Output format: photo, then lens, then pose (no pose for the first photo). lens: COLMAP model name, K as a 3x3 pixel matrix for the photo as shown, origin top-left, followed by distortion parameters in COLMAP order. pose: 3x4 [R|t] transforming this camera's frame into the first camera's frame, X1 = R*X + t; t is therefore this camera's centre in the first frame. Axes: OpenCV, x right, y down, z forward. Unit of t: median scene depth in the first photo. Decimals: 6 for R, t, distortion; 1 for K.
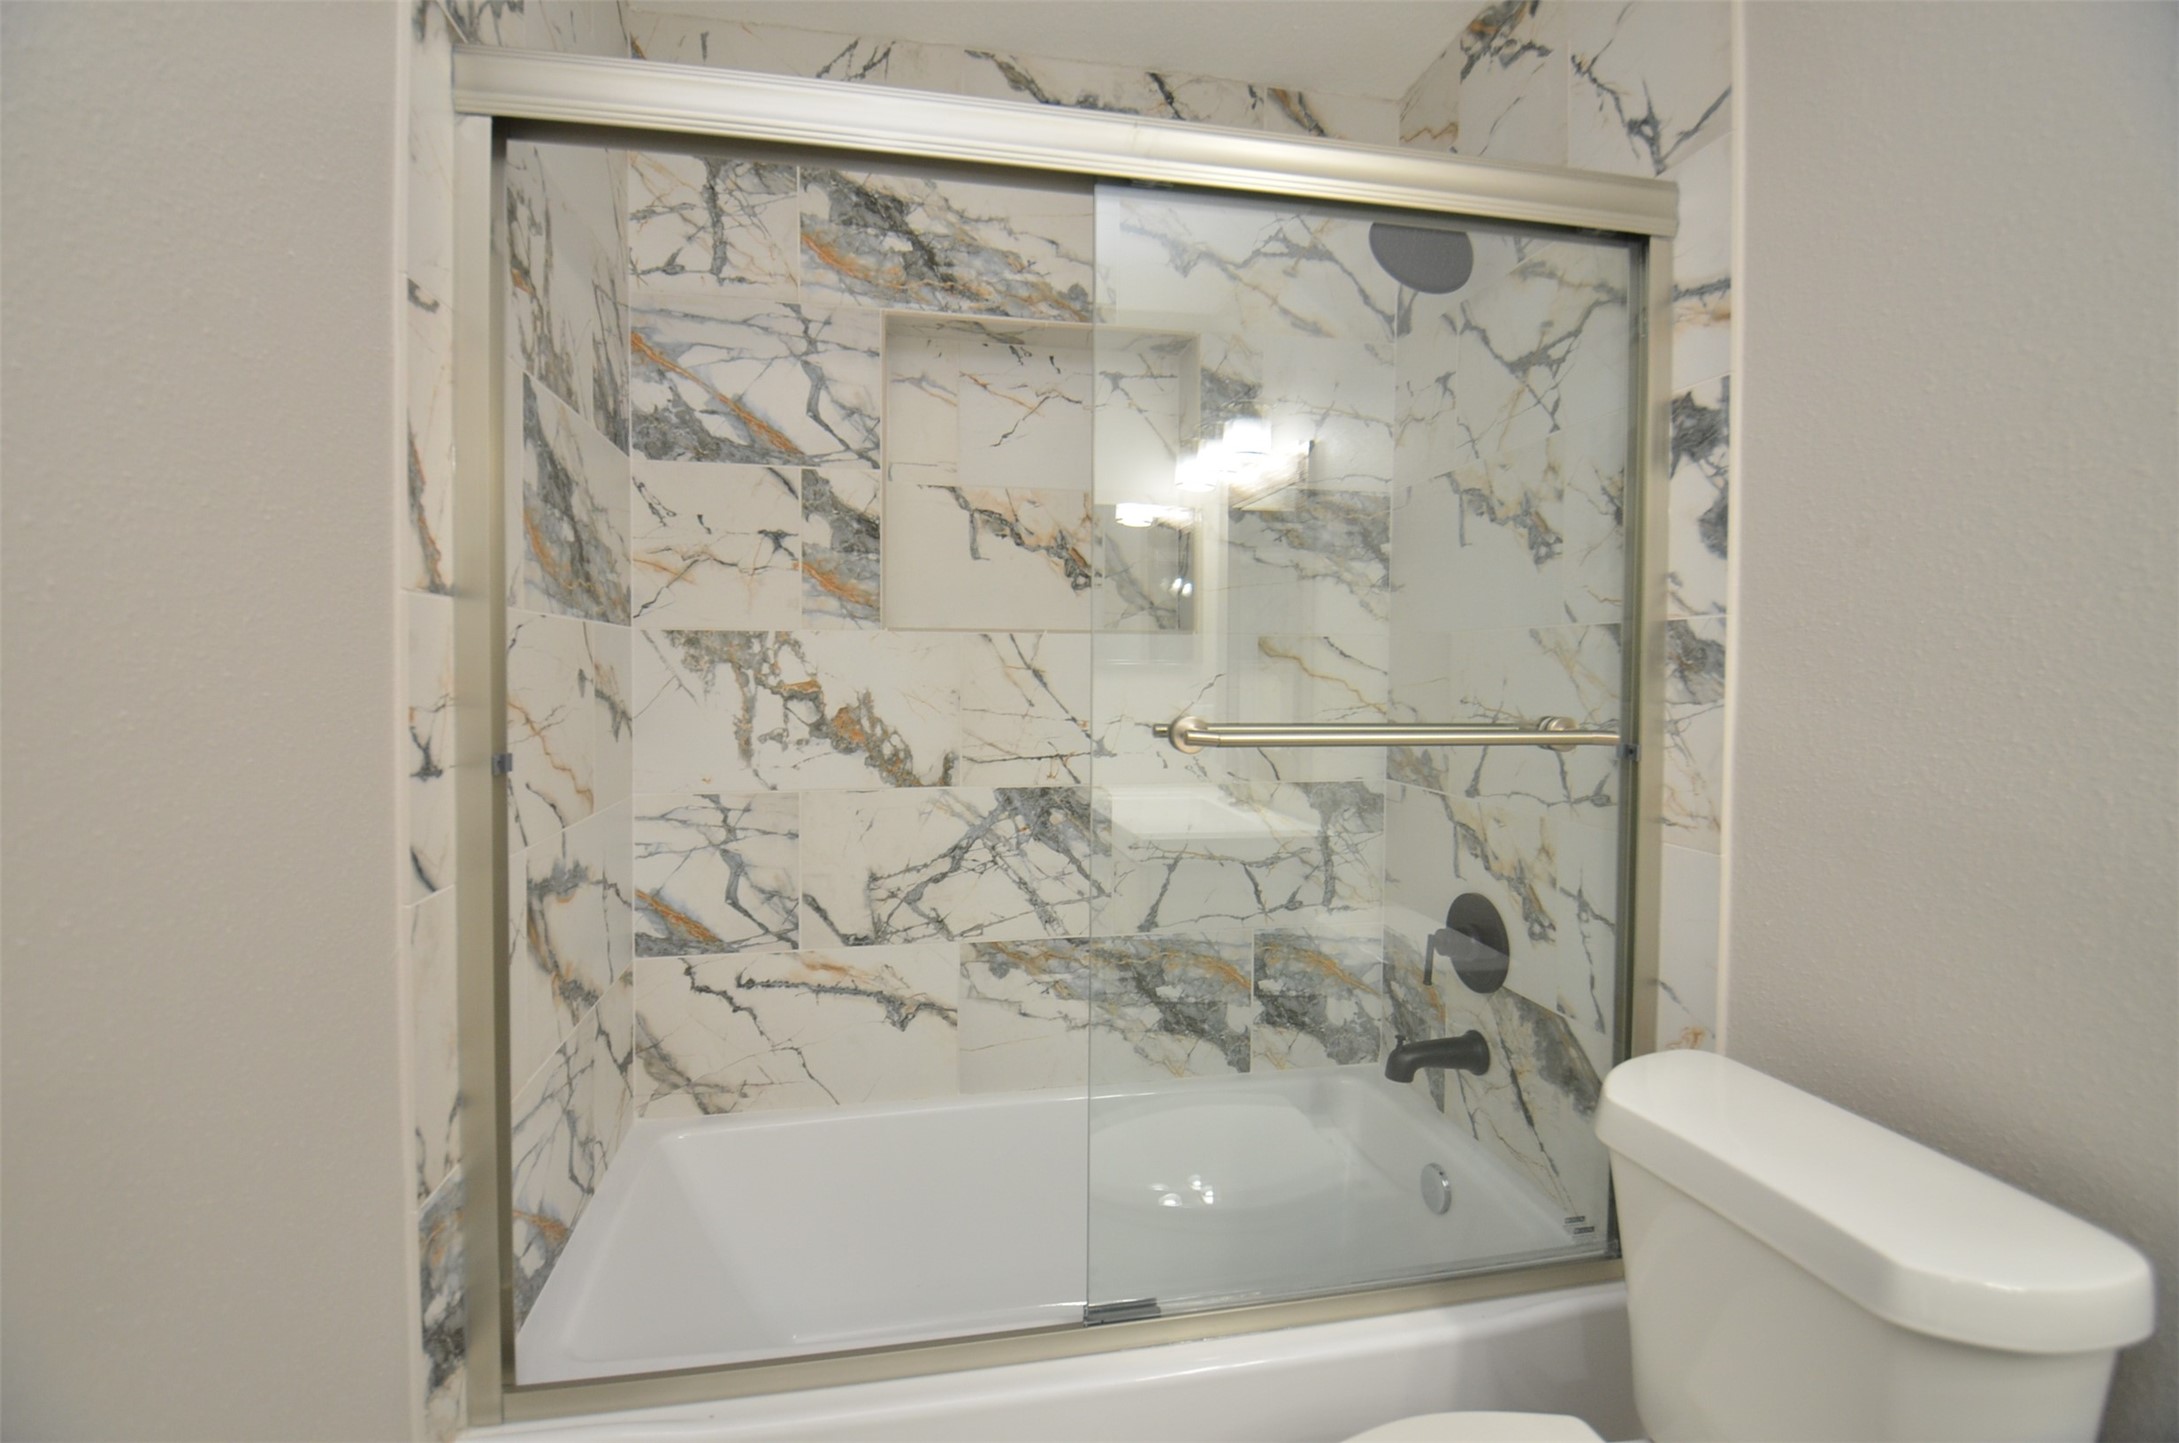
lens RADIAL K [[961.9, 0, 1097.3], [0, 961.9, 702.9], [0, 0, 1]] dist [0.002621, -0.016672]
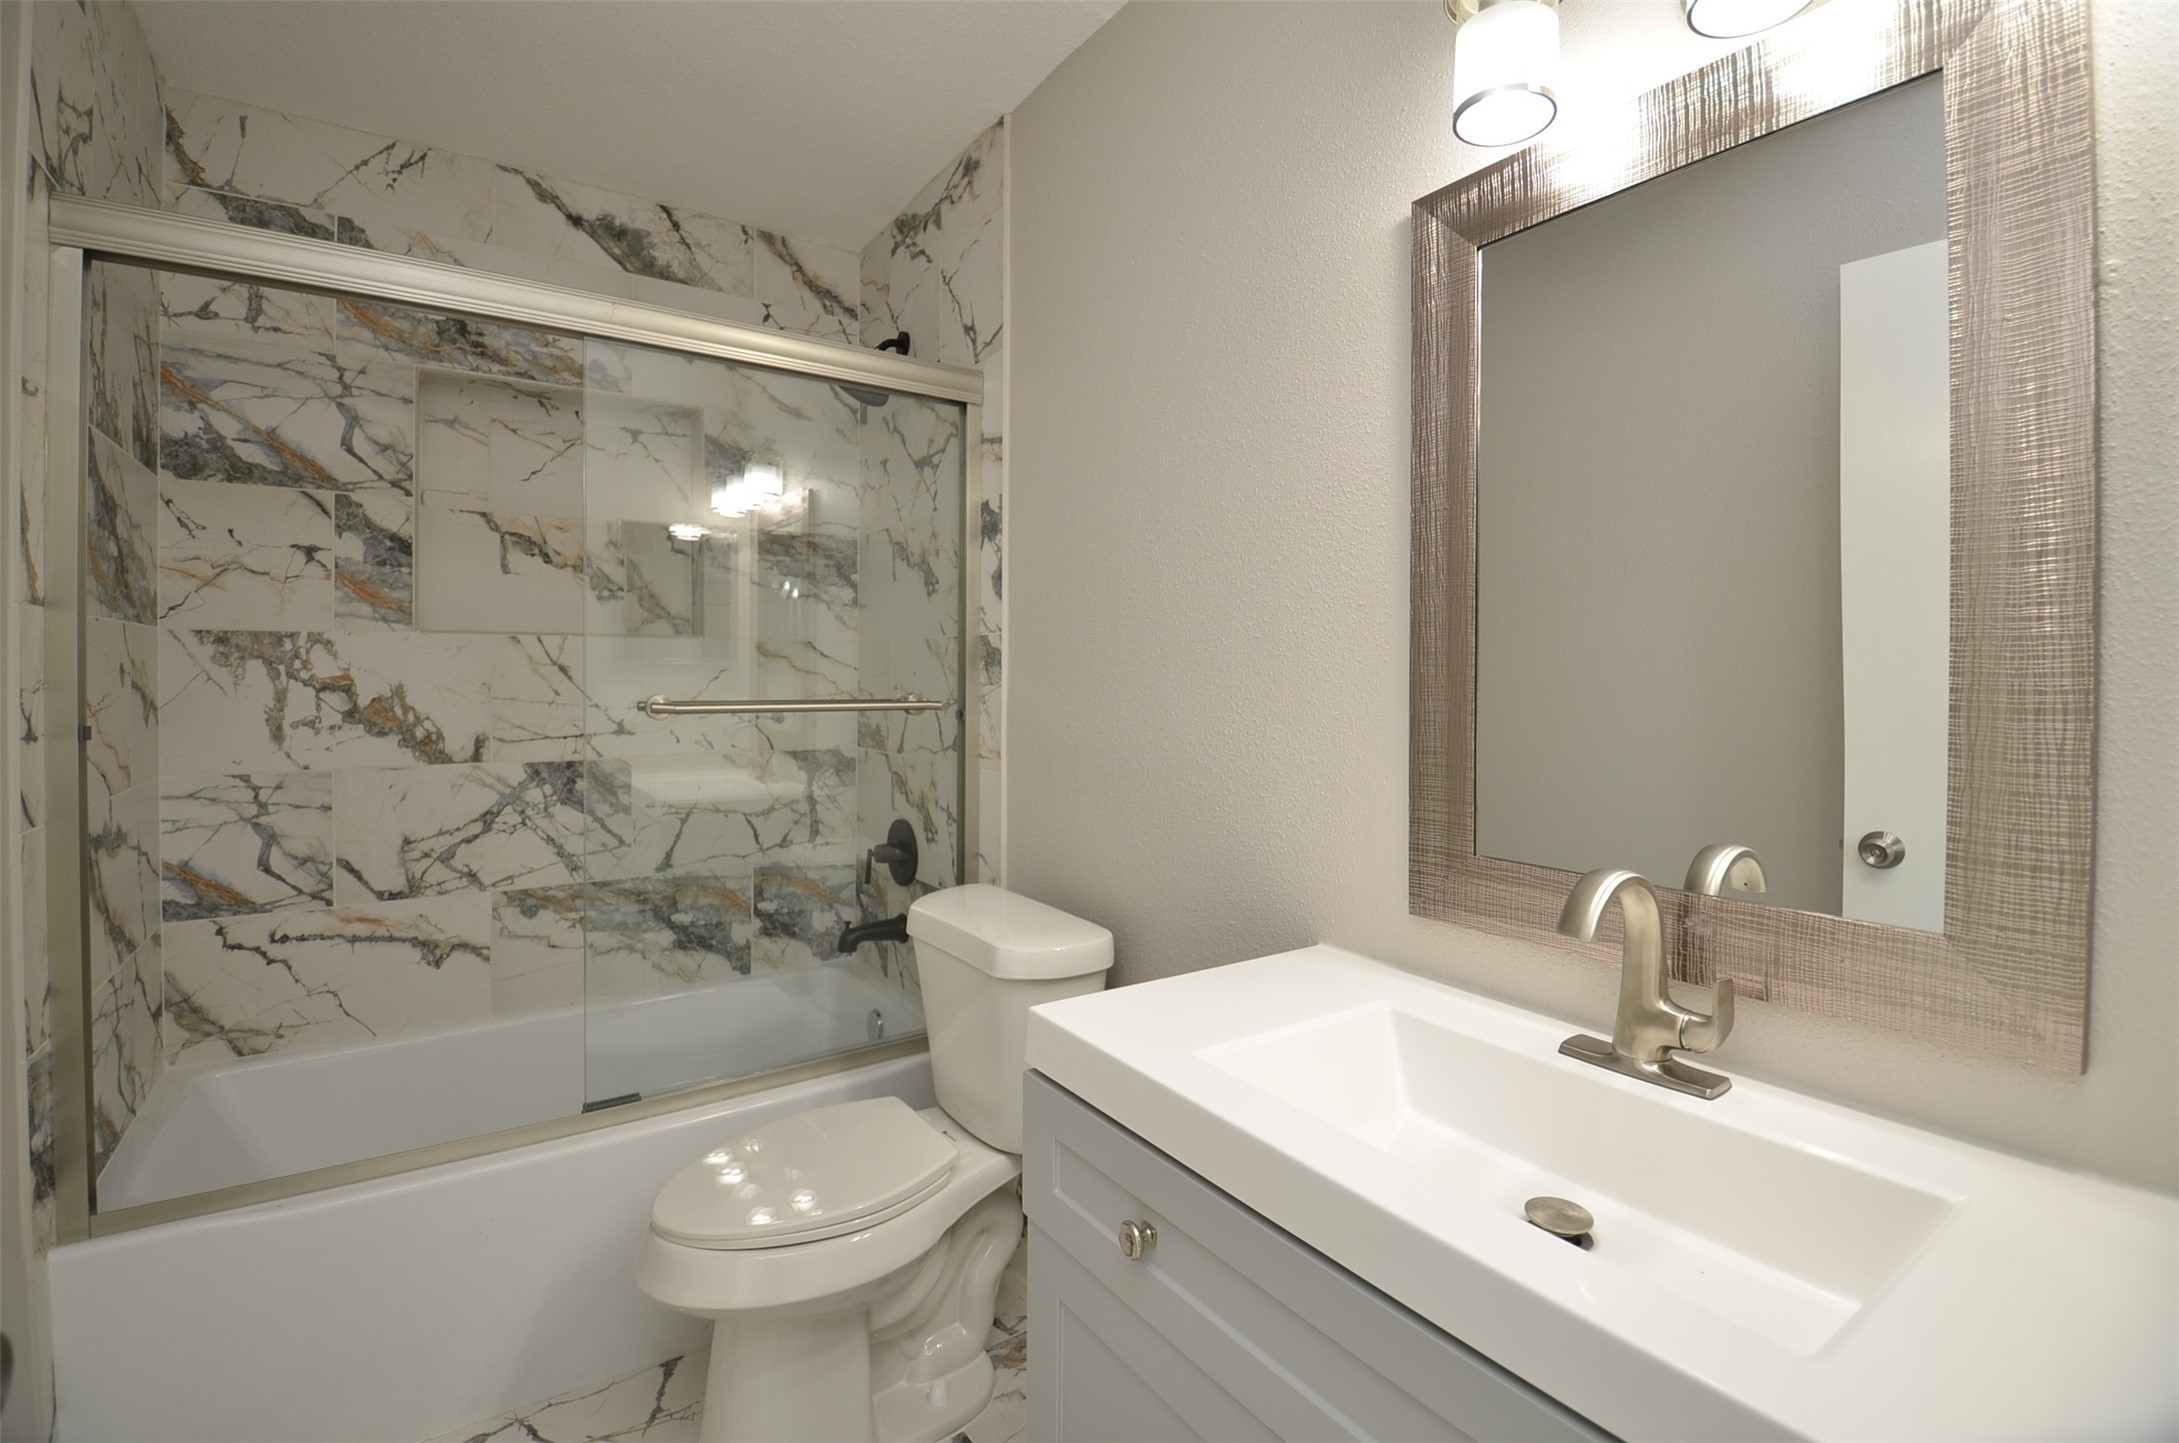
lens RADIAL K [[961.9, 0, 1081.8], [0, 961.9, 687.2], [0, 0, 1]] dist [0.002621, -0.016672]
pose [[0.925218, -0.006604, 0.379377, 0.091325], [0.013349, 0.999796, -0.015149, 0.022419], [-0.379200, 0.019081, 0.925118, -0.426160]]
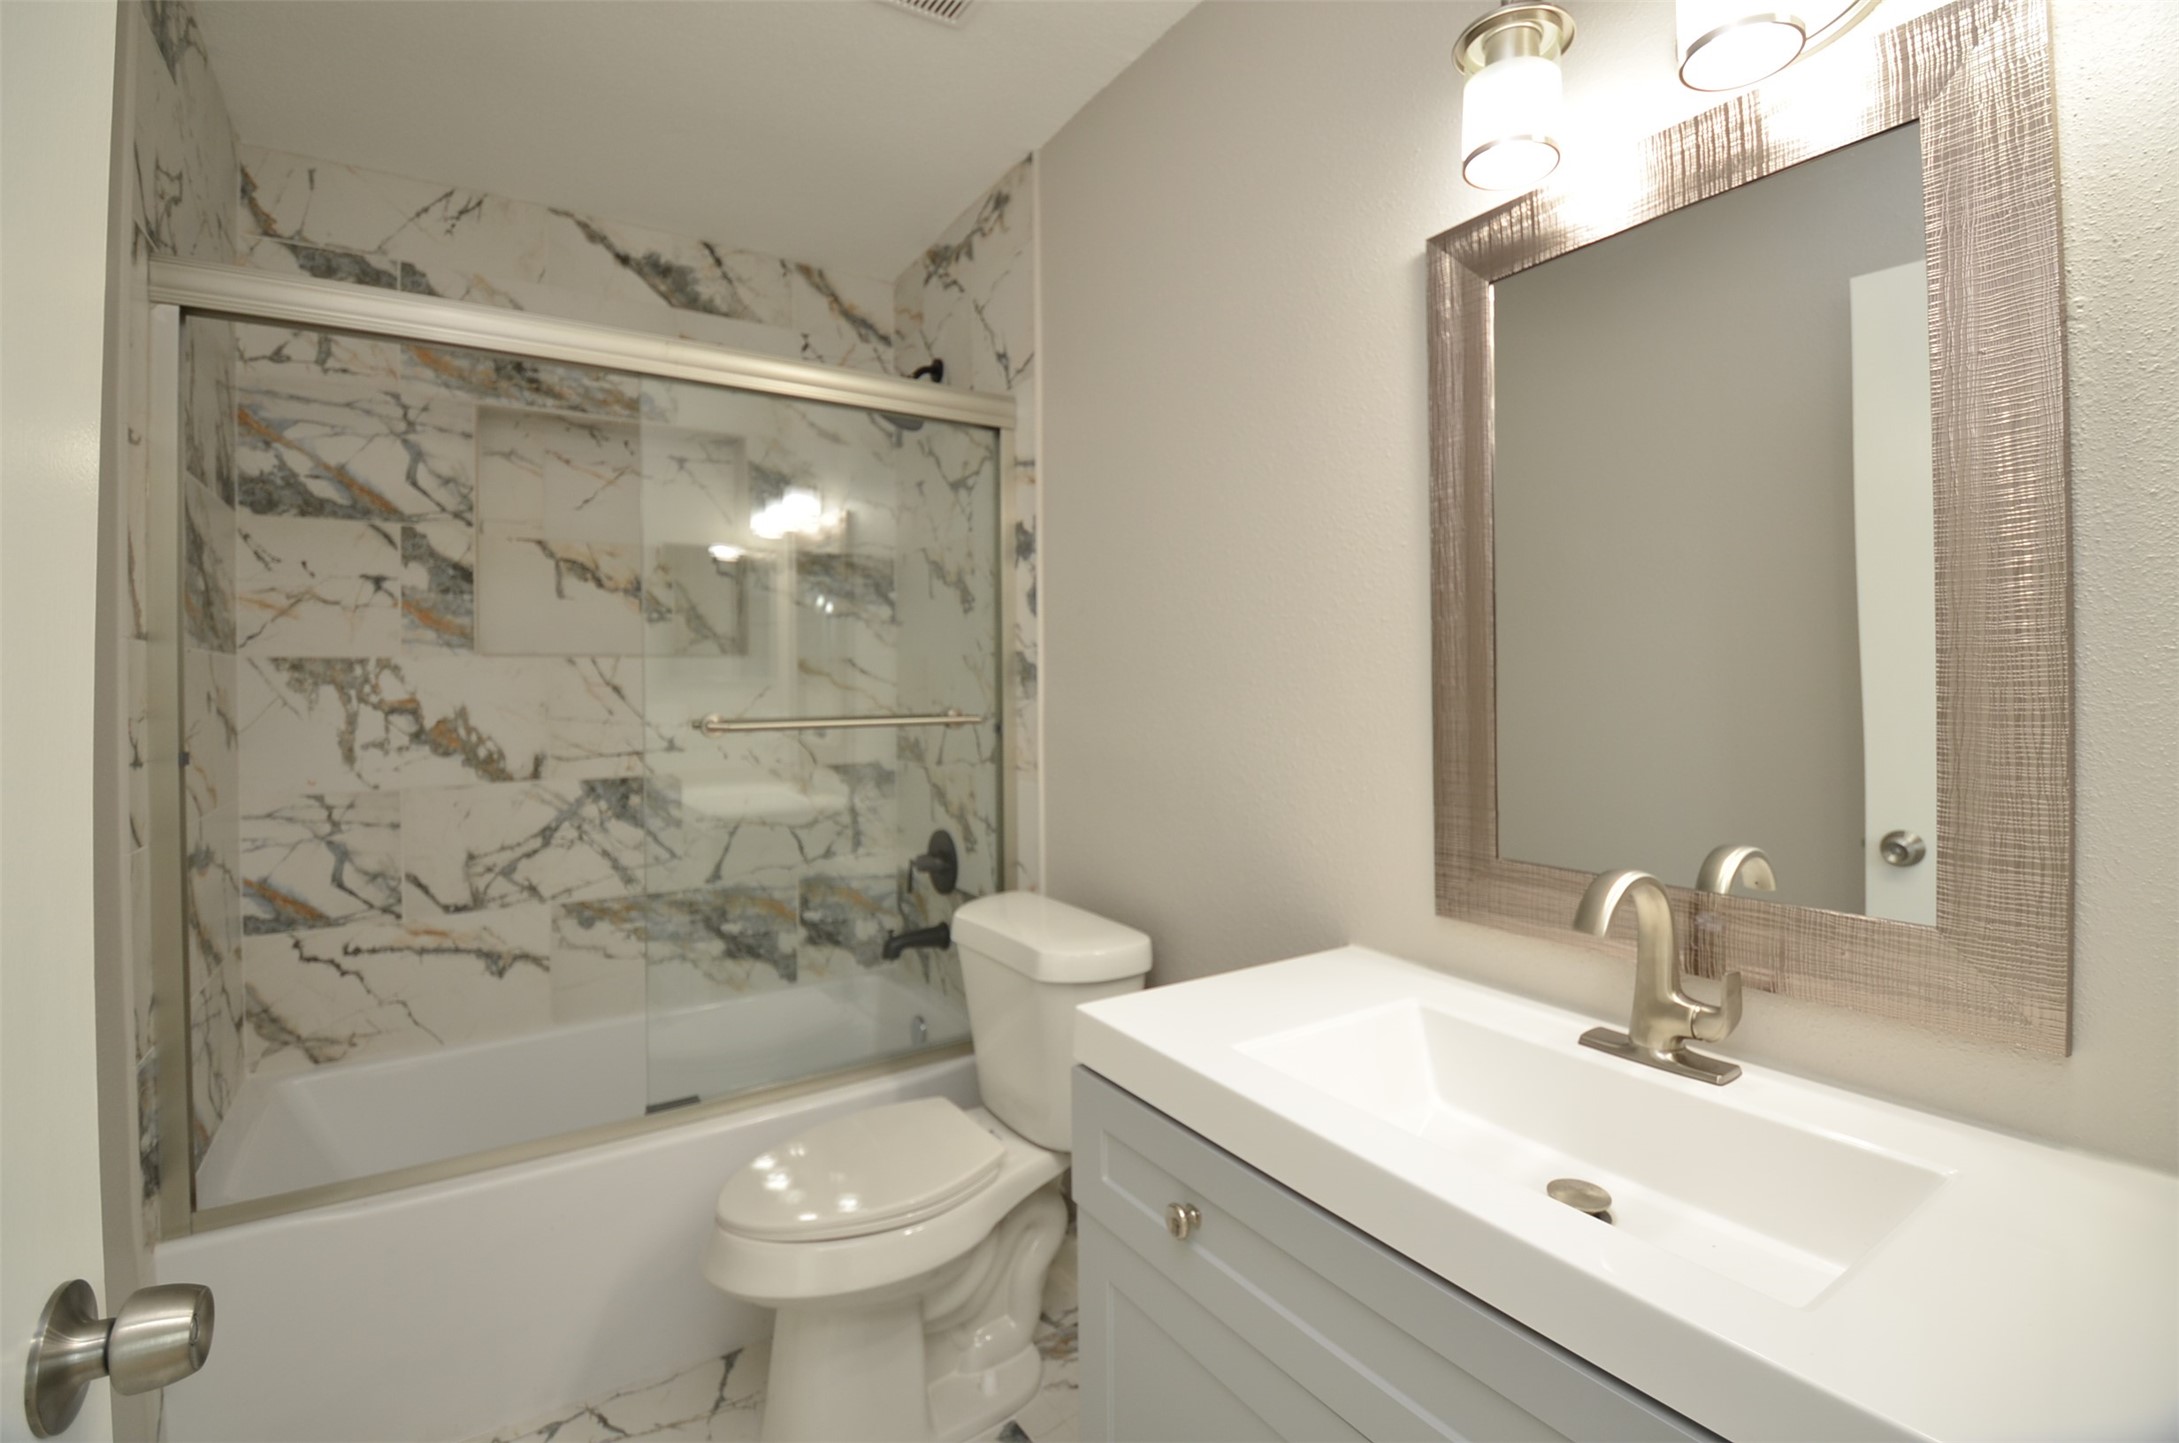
lens RADIAL K [[961.9, 0, 1089.0], [0, 961.9, 686.2], [0, 0, 1]] dist [0.002621, -0.016672]
pose [[0.932553, -0.016509, 0.360656, 0.067763], [0.027346, 0.999314, -0.024966, 0.016697], [-0.359997, 0.033144, 0.932365, -0.460963]]
